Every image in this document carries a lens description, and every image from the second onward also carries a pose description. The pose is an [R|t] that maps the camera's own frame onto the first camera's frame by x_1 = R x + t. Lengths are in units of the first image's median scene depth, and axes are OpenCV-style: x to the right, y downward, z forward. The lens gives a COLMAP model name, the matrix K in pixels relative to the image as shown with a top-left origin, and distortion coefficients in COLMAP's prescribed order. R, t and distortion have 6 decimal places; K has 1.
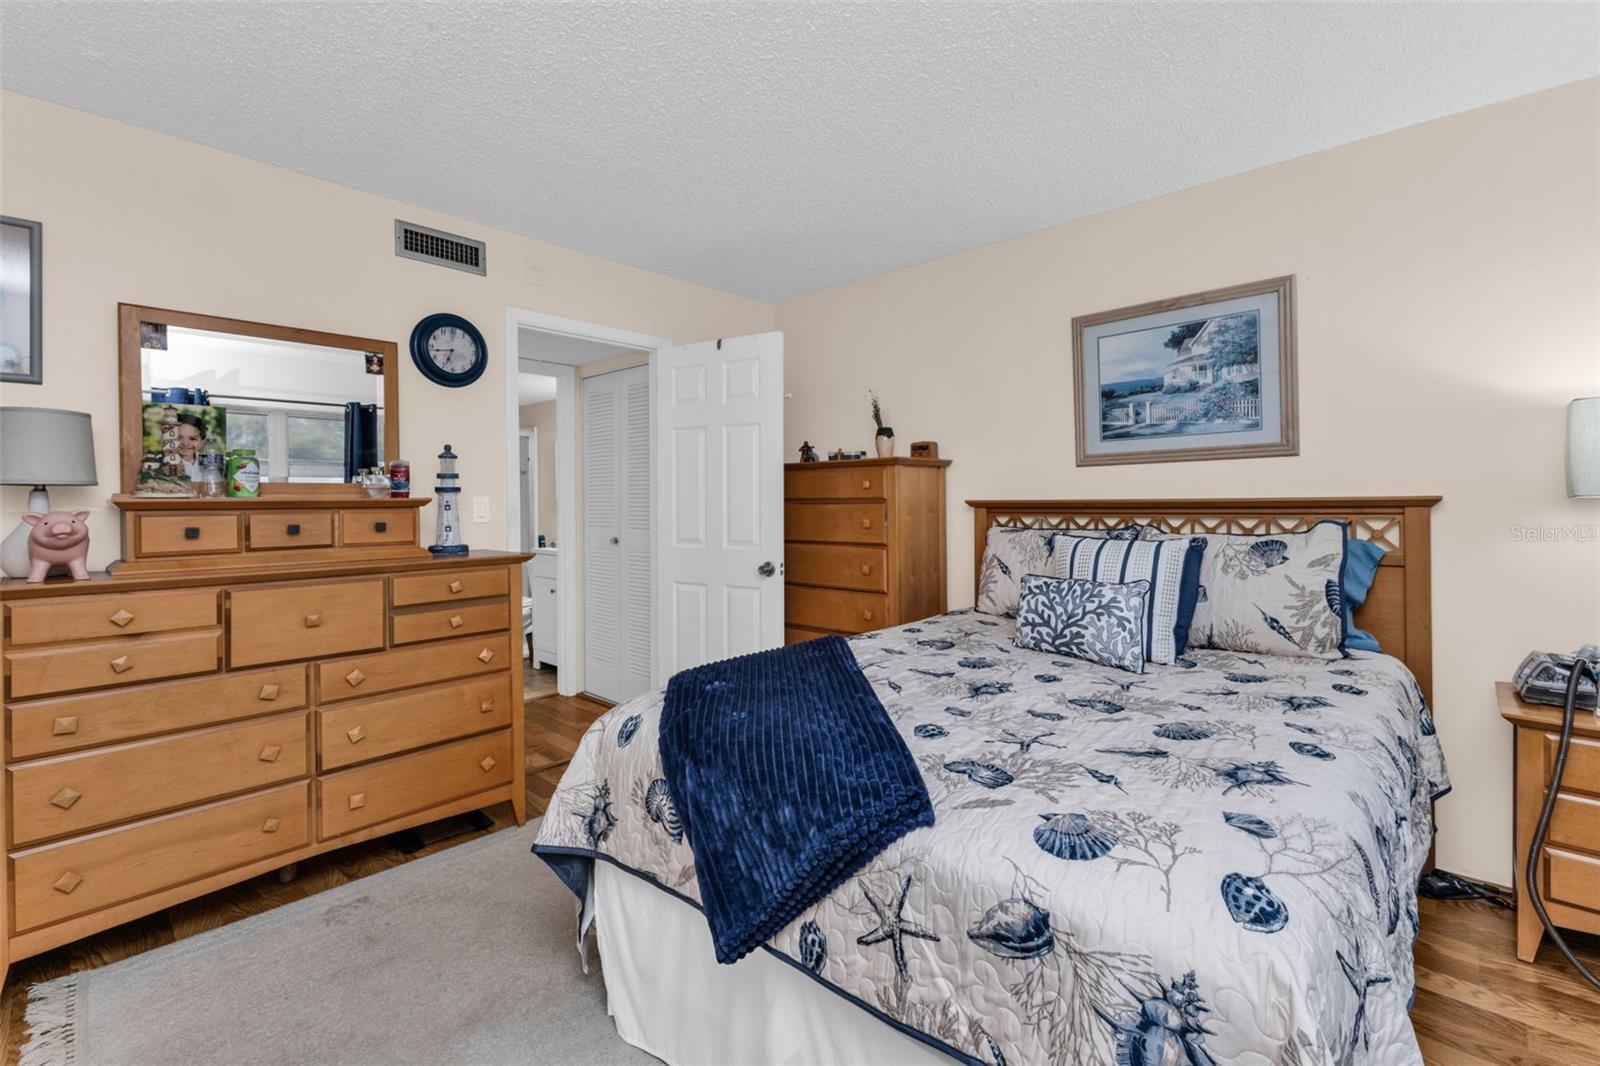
lens RADIAL K [[670.8, 0, 804.2], [0, 670.8, 500.2], [0, 0, 1]] dist [0.009655, -0.000155]
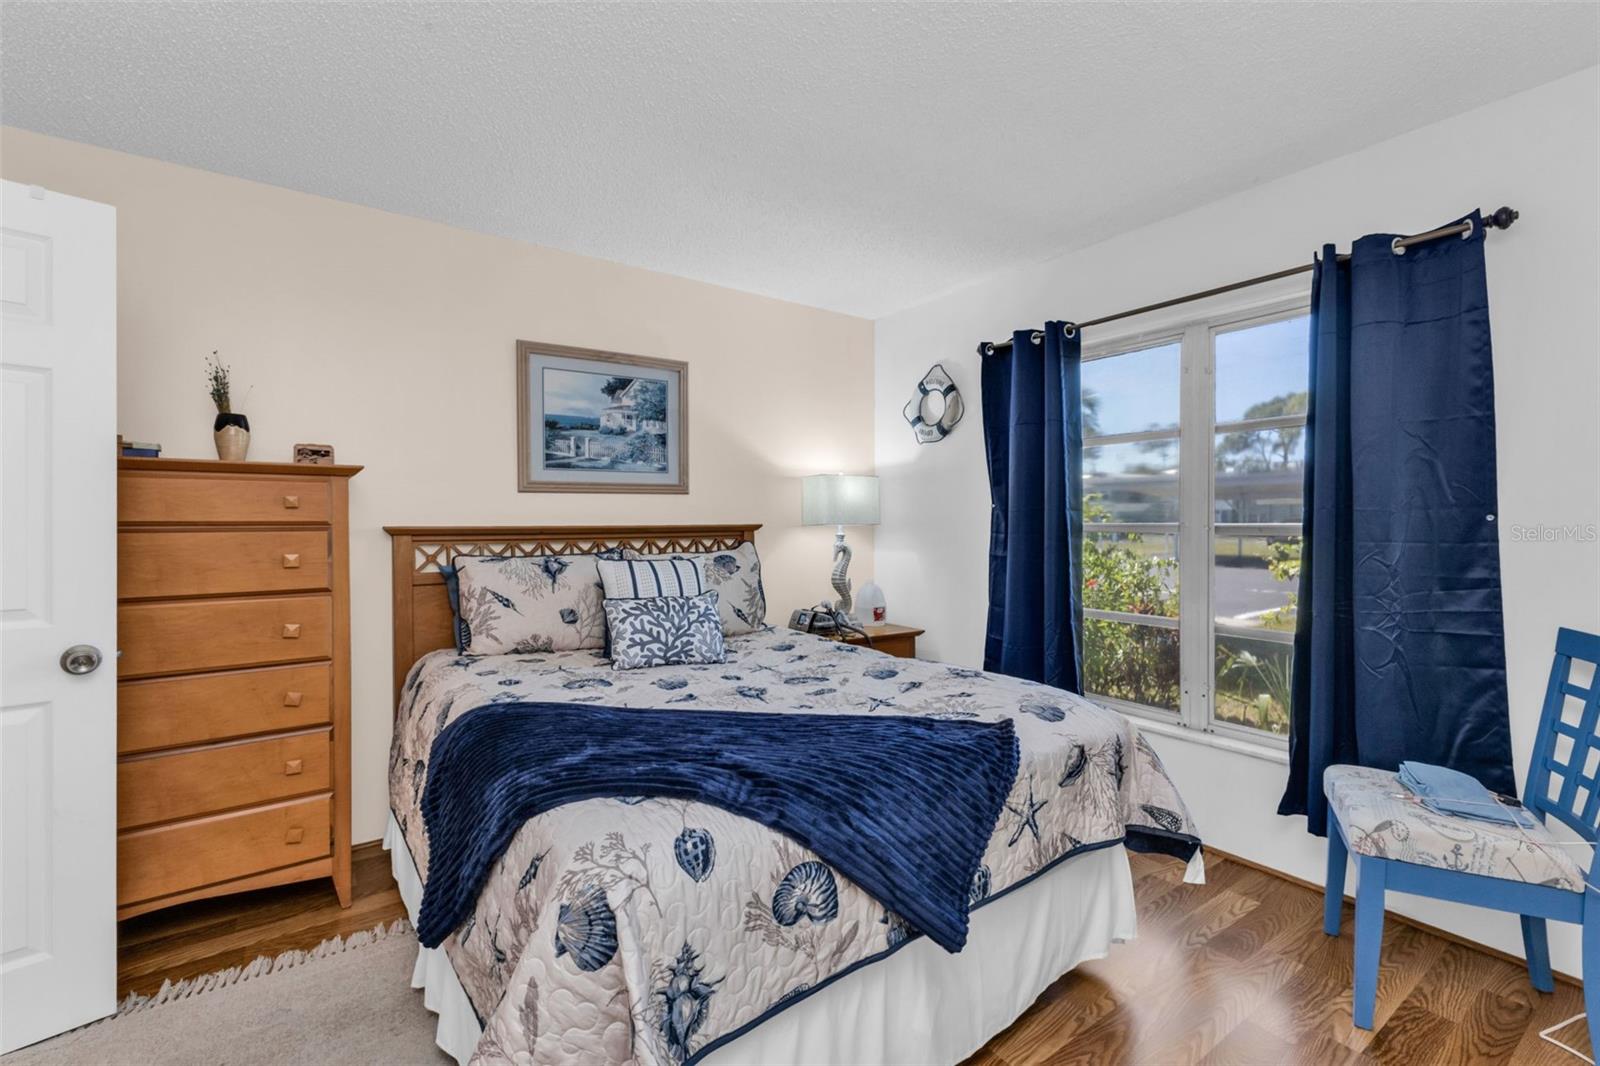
lens RADIAL K [[686.8, 0, 794.7], [0, 686.8, 526.2], [0, 0, 1]] dist [0.007328, -0.000745]
pose [[0.234476, 0.003498, 0.972116, -0.549277], [0.000659, 0.999993, -0.003757, 0.004102], [-0.972122, 0.001522, 0.234472, 0.433958]]
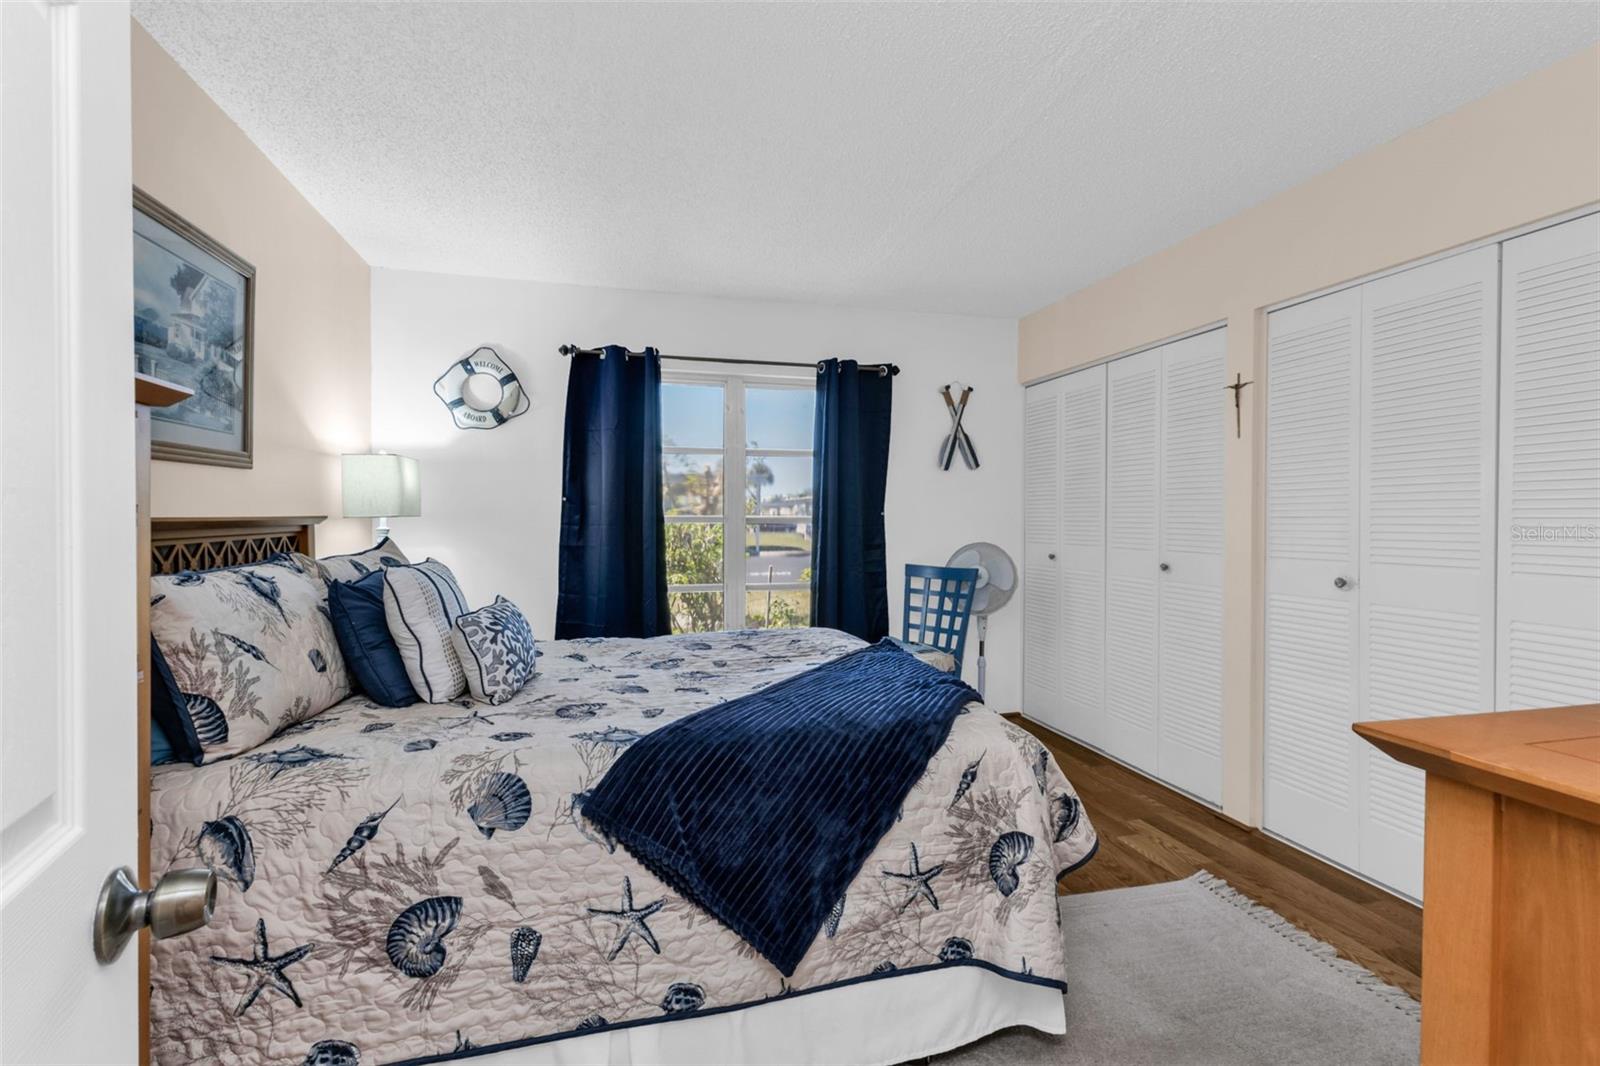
lens RADIAL K [[712.2, 0, 803.5], [0, 712.2, 500.7], [0, 0, 1]] dist [0.009193, -0.000181]
pose [[-0.826922, 0.018975, 0.561996, -0.384329], [0.005642, 0.999660, -0.025450, 0.003942], [-0.562288, -0.017874, -0.826748, 1.299411]]
